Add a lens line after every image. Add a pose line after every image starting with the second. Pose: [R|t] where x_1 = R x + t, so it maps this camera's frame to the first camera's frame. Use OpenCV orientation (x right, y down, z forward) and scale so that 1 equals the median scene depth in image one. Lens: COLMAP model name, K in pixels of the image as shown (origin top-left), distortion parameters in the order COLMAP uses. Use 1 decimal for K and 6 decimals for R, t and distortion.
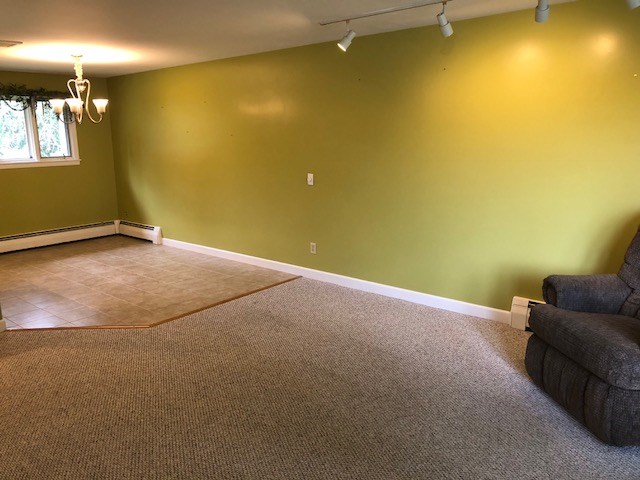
lens RADIAL K [[521.9, 0, 323.8], [0, 521.9, 237.1], [0, 0, 1]] dist [0.076357, -0.139005]
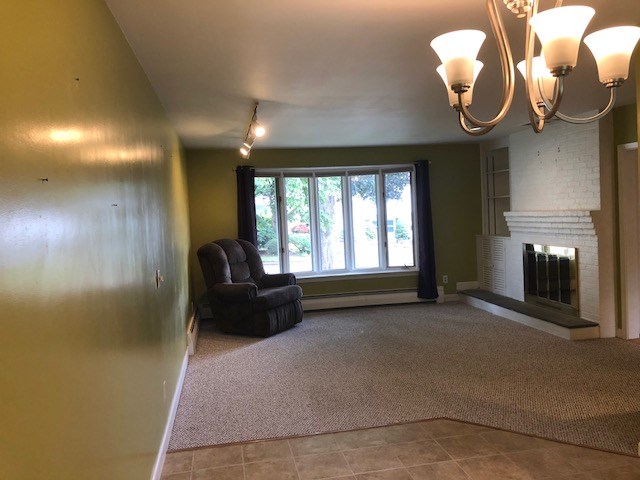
lens RADIAL K [[521.9, 0, 323.8], [0, 521.9, 237.1], [0, 0, 1]] dist [0.076357, -0.139005]
pose [[-0.783570, 0.027262, 0.620706, -0.602123], [0.181841, 0.965353, 0.187155, -0.251962], [-0.594098, 0.259518, -0.761379, 1.425485]]
